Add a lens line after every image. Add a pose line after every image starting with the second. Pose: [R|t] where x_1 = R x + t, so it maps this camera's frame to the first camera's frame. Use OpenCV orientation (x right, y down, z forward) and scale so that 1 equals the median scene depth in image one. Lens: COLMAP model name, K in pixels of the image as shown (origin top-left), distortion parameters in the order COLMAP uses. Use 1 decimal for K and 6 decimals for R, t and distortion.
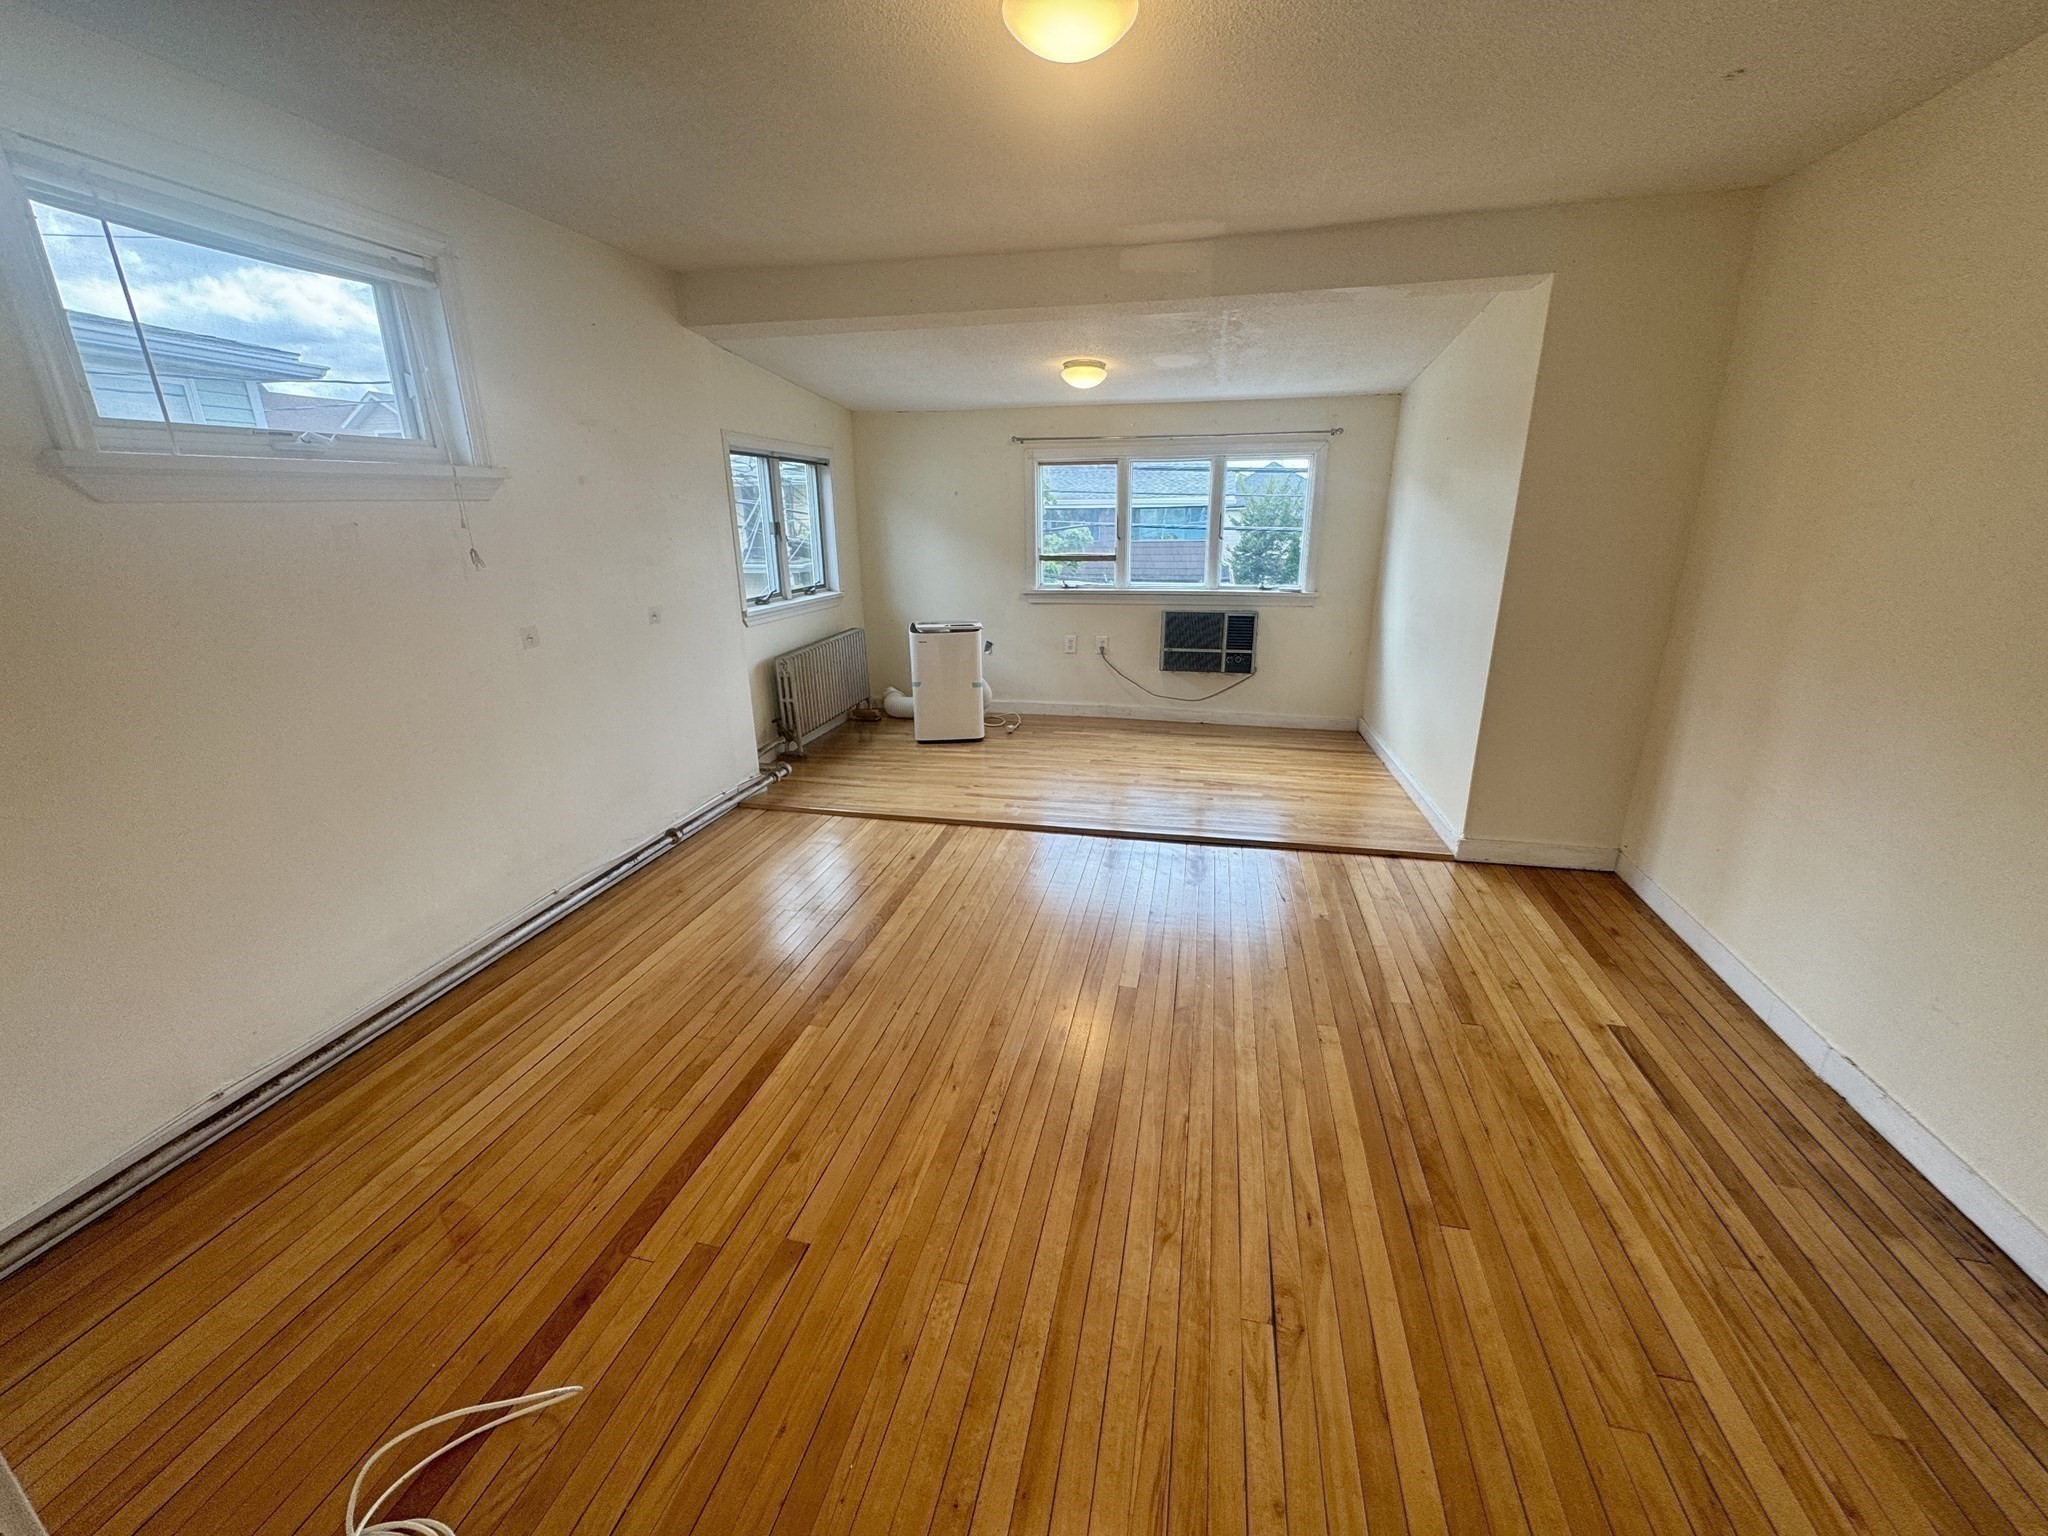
lens RADIAL K [[820.9, 0, 1020.3], [0, 820.9, 763.3], [0, 0, 1]] dist [-0.000183, 0.000146]
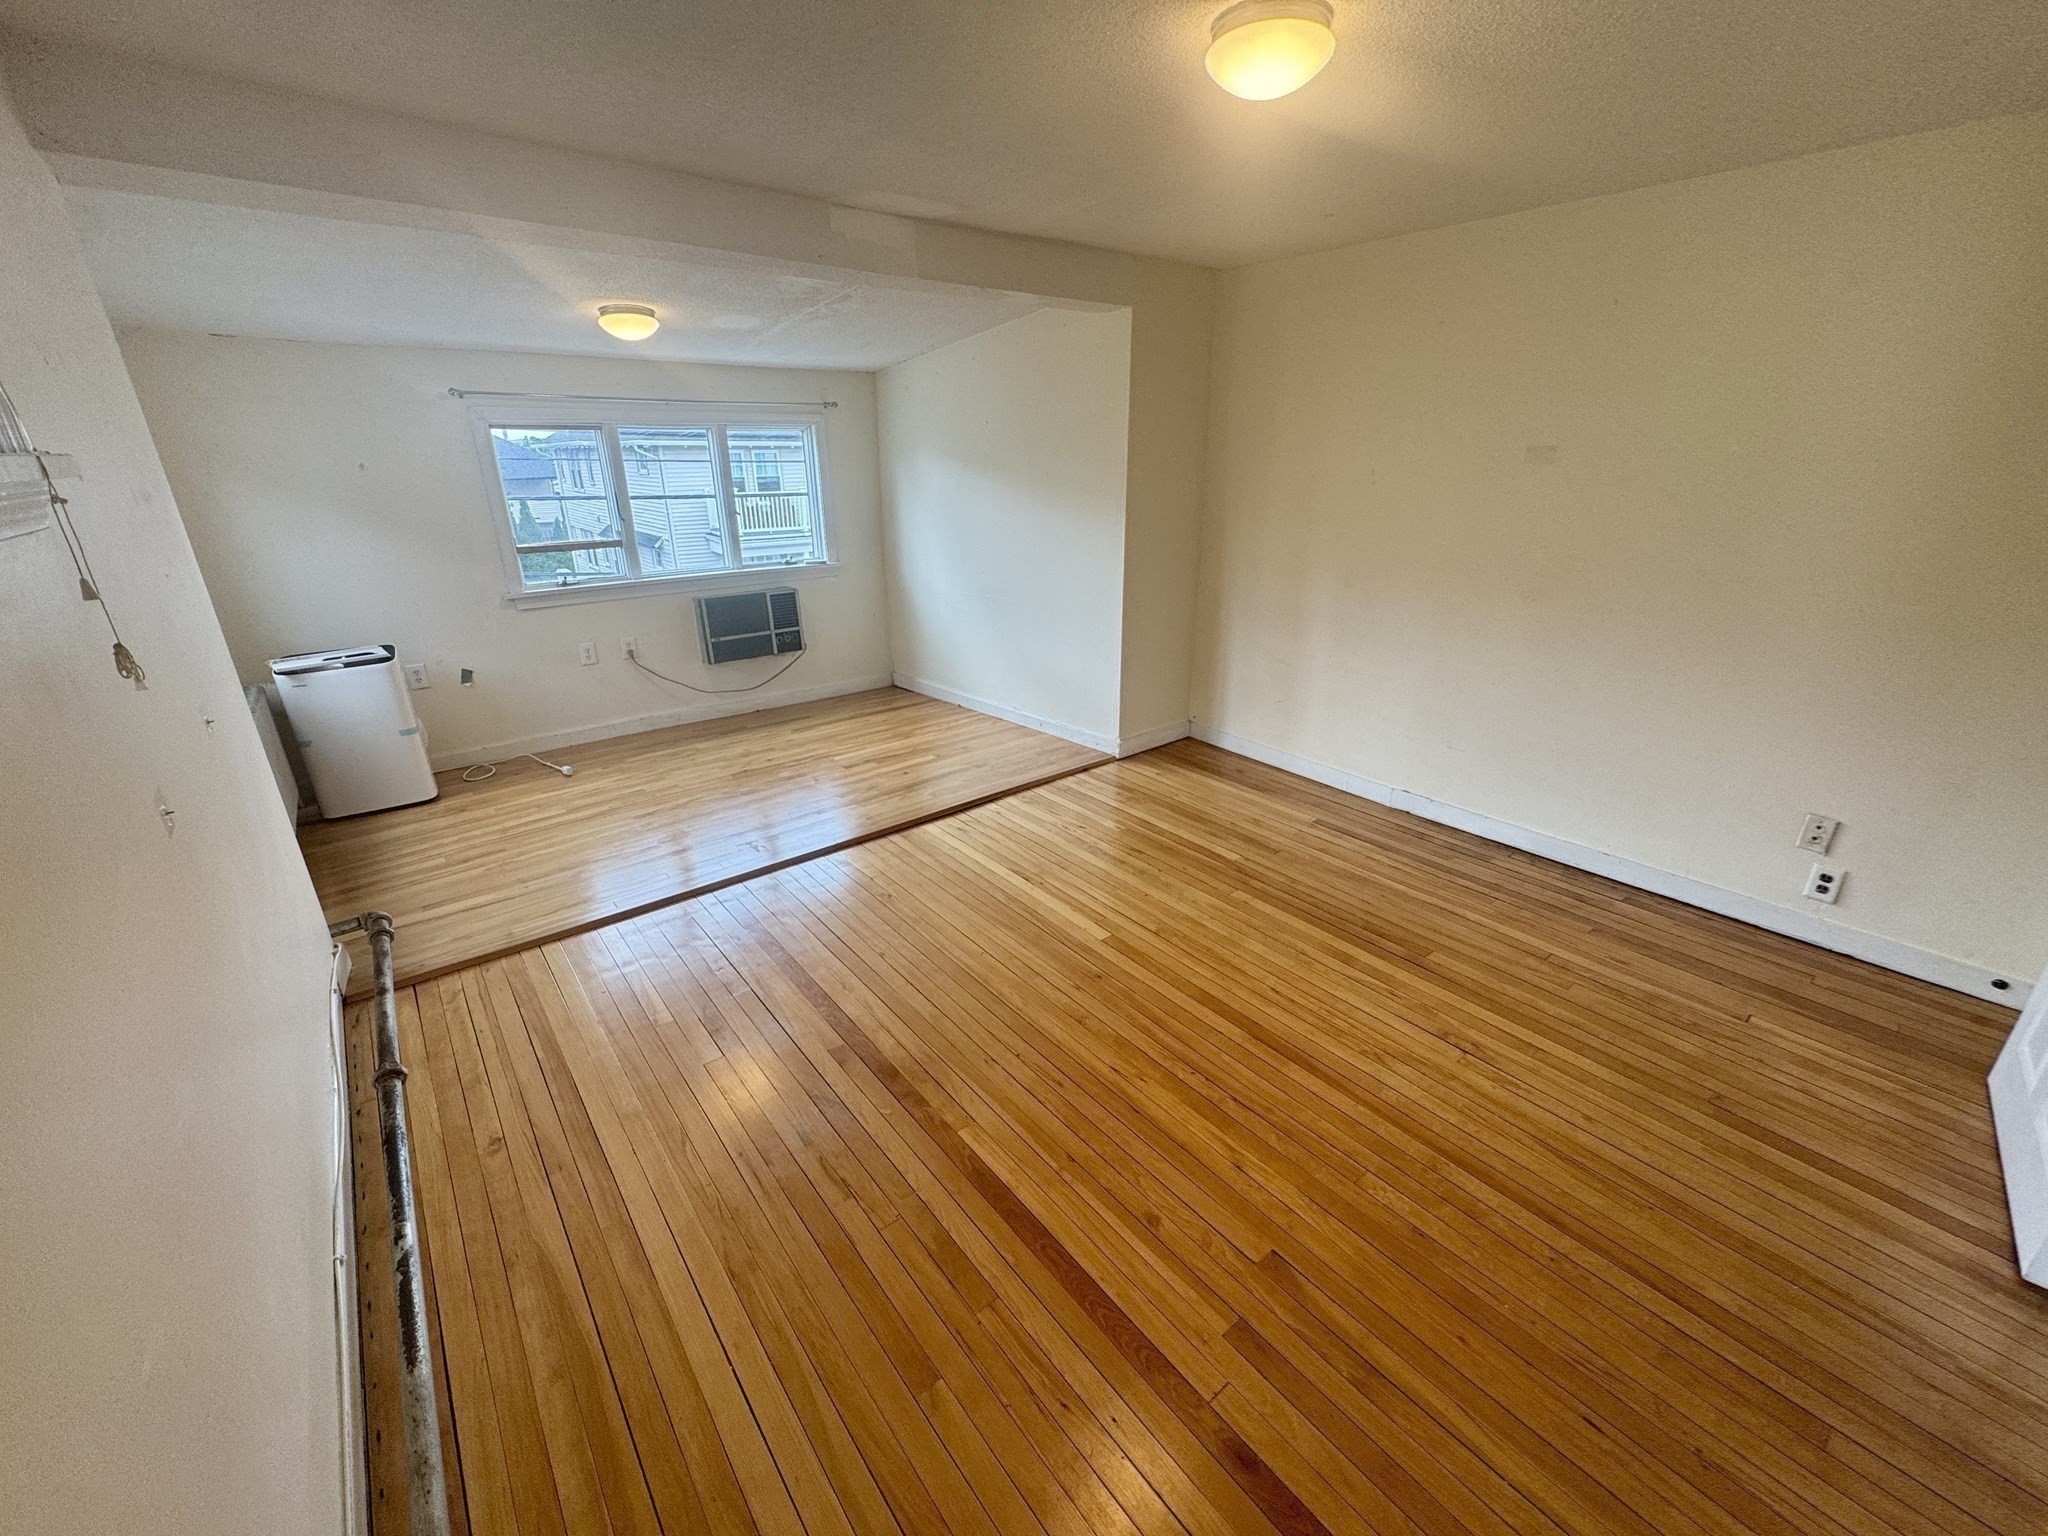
lens RADIAL K [[820.9, 0, 1021.5], [0, 820.9, 762.9], [0, 0, 1]] dist [-0.000183, 0.000146]
pose [[0.620531, -0.272460, 0.735327, -0.521423], [0.236712, 0.959040, 0.155595, -0.114587], [-0.747602, 0.077509, 0.659609, 0.258234]]
